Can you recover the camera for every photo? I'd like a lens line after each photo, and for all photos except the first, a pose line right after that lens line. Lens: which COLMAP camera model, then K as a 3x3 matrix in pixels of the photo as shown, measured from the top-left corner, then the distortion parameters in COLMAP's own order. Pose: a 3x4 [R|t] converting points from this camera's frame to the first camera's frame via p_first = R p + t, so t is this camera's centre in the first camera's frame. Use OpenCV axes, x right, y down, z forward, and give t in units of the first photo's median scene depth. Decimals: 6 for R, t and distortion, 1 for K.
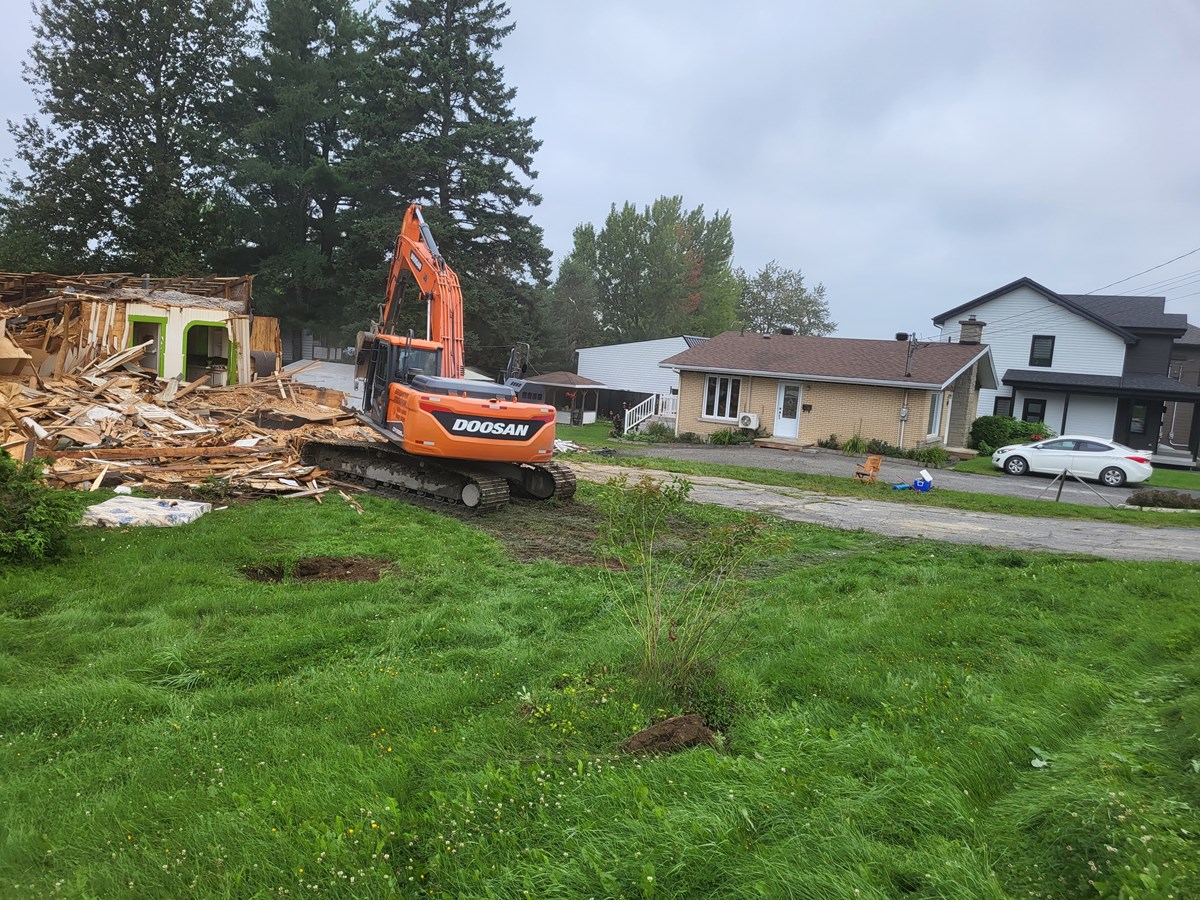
lens RADIAL K [[902.8, 0, 579.1], [0, 902.8, 456.2], [0, 0, 1]] dist [0.054456, -0.042663]
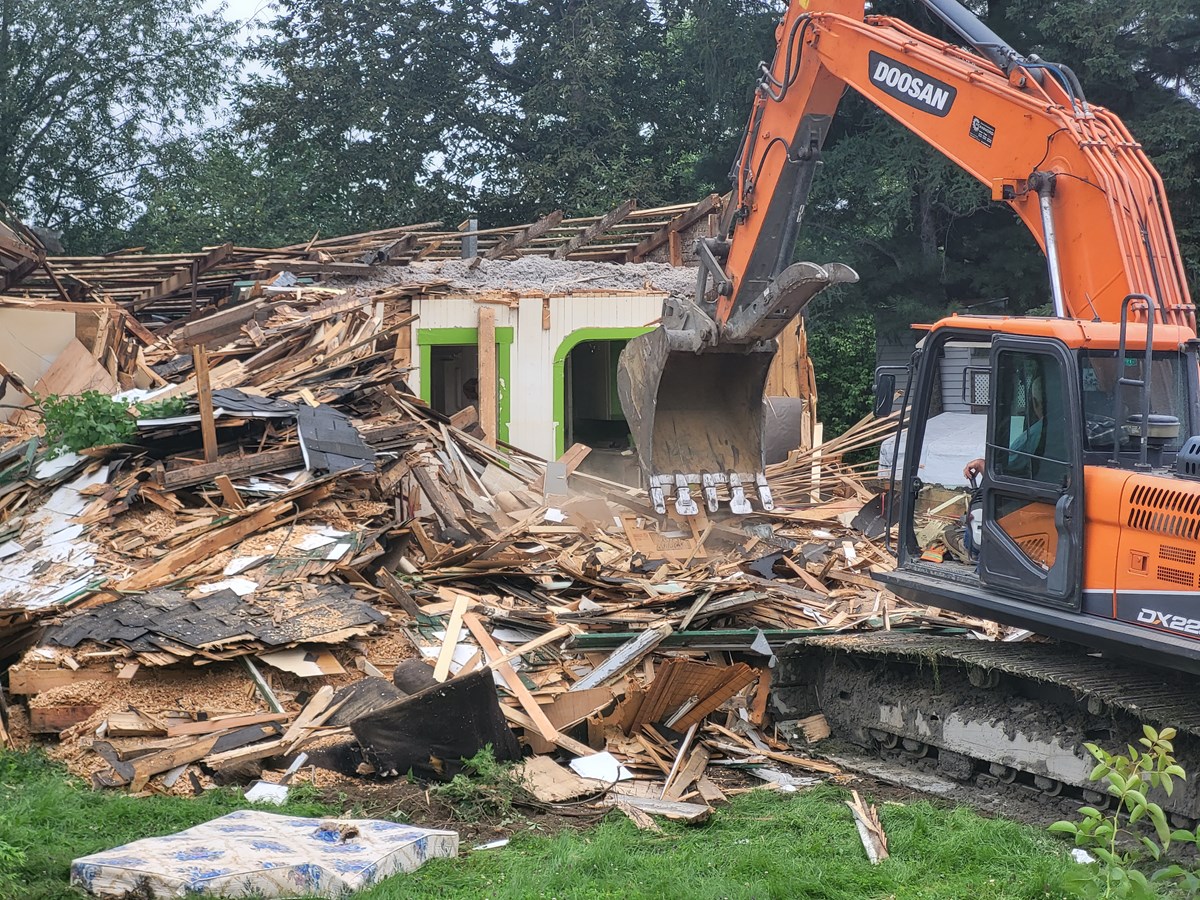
lens RADIAL K [[2604.9, 0, 600.0], [0, 2604.9, 450.0], [0, 0, 1]] dist [-0.207427, 2.789145]
pose [[0.888354, -0.066799, -0.454274, 0.049301], [0.026234, 0.995129, -0.095028, 0.000758], [0.458409, 0.072501, 0.885779, 0.053655]]
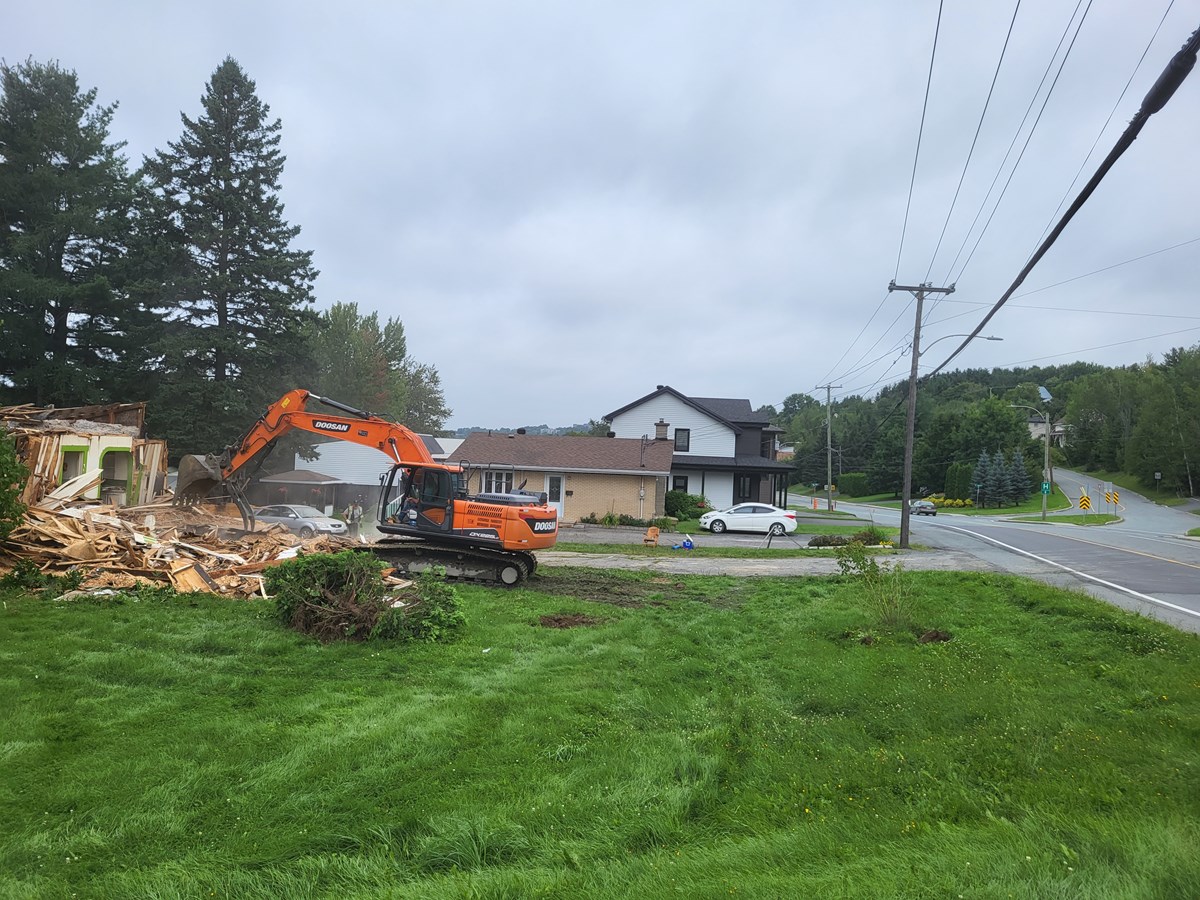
lens RADIAL K [[902.8, 0, 579.1], [0, 902.8, 456.2], [0, 0, 1]] dist [0.054456, -0.042663]
pose [[0.890333, -0.037732, 0.453743, -0.326962], [0.076603, 0.994768, -0.067588, -0.018734], [-0.448819, 0.094934, 0.888566, -0.155676]]
